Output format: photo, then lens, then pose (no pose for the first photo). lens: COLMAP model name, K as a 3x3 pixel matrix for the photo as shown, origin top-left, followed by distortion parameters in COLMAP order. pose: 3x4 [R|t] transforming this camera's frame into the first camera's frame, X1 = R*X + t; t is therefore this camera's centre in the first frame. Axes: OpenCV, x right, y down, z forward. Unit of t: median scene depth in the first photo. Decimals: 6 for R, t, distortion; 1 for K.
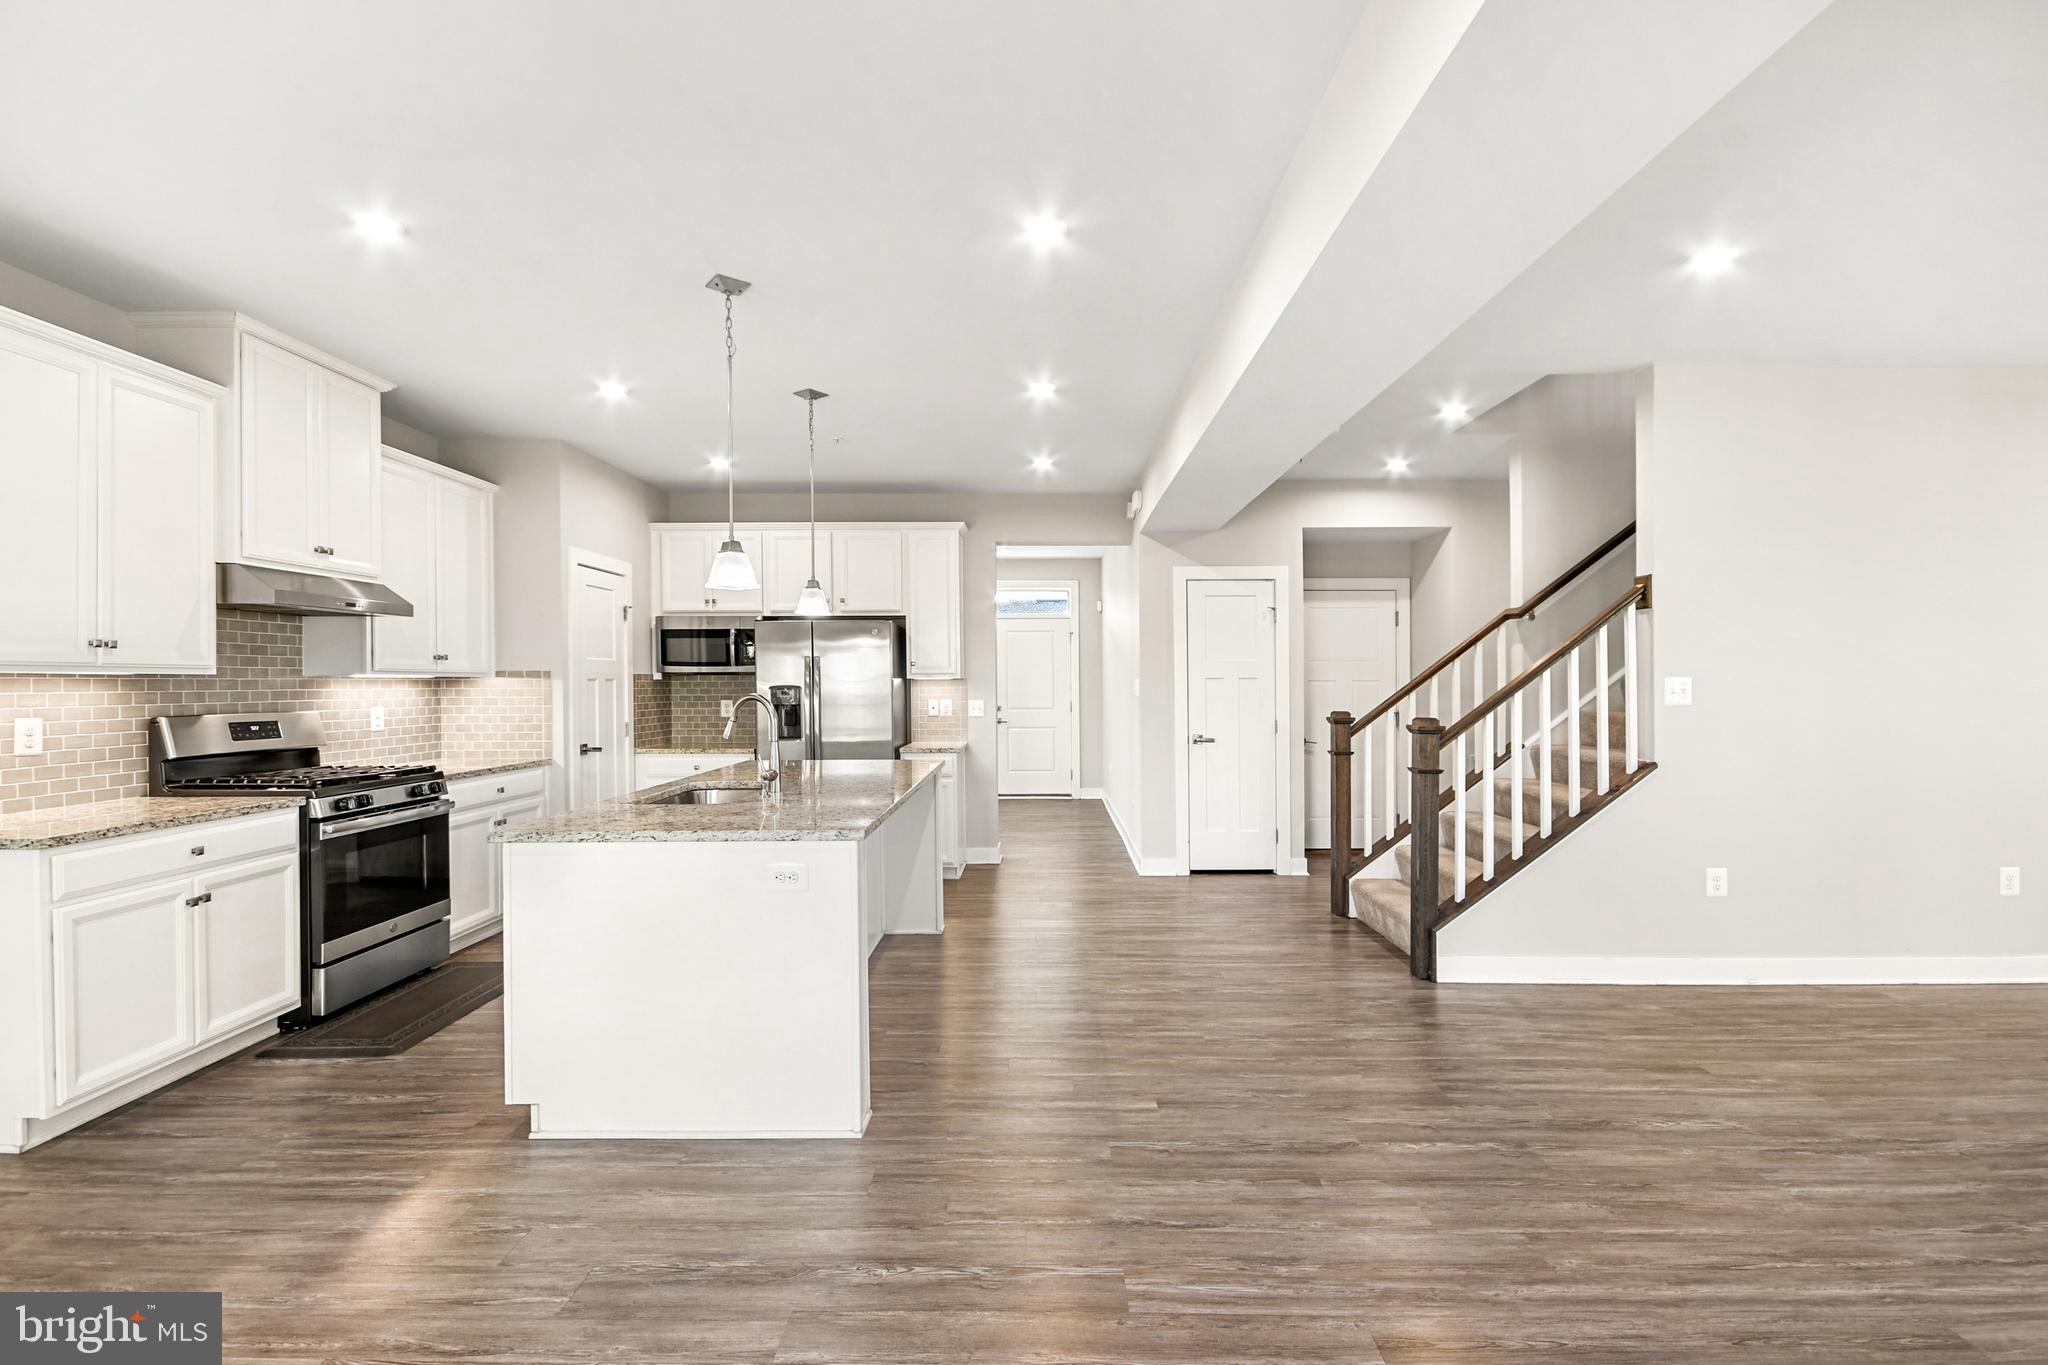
lens RADIAL K [[909.6, 0, 1037.5], [0, 909.6, 685.1], [0, 0, 1]] dist [0.020075, -0.011148]
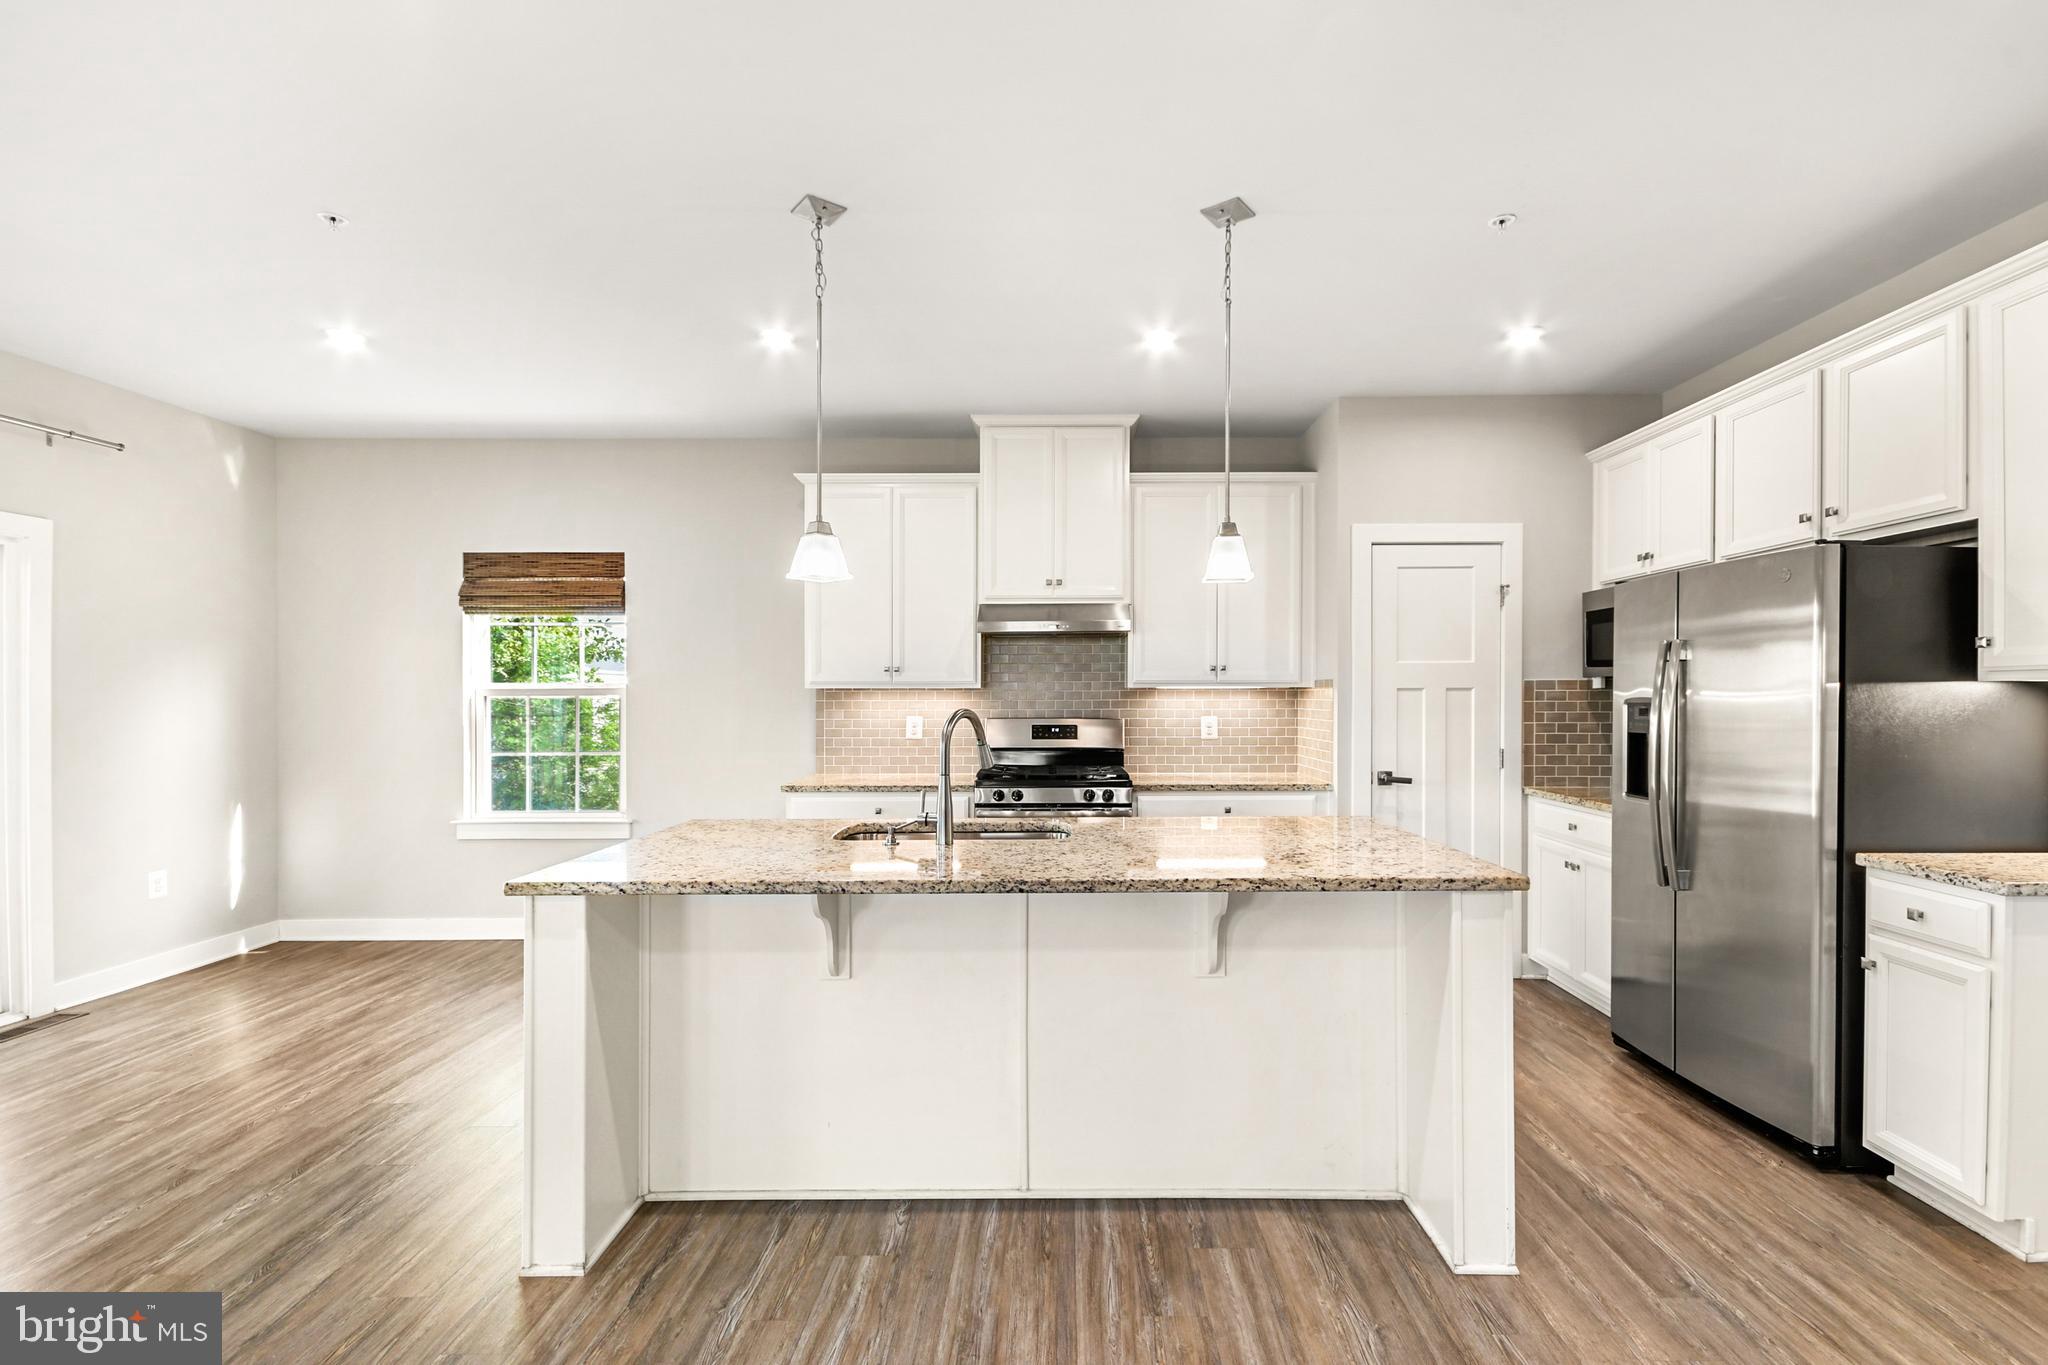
lens RADIAL K [[909.6, 0, 1052.0], [0, 909.6, 701.8], [0, 0, 1]] dist [0.020075, -0.011148]
pose [[-0.000249, 0.009088, -0.999959, 0.392276], [-0.000596, 0.999959, 0.009089, -0.002982], [1.000000, 0.000598, -0.000244, 0.968730]]
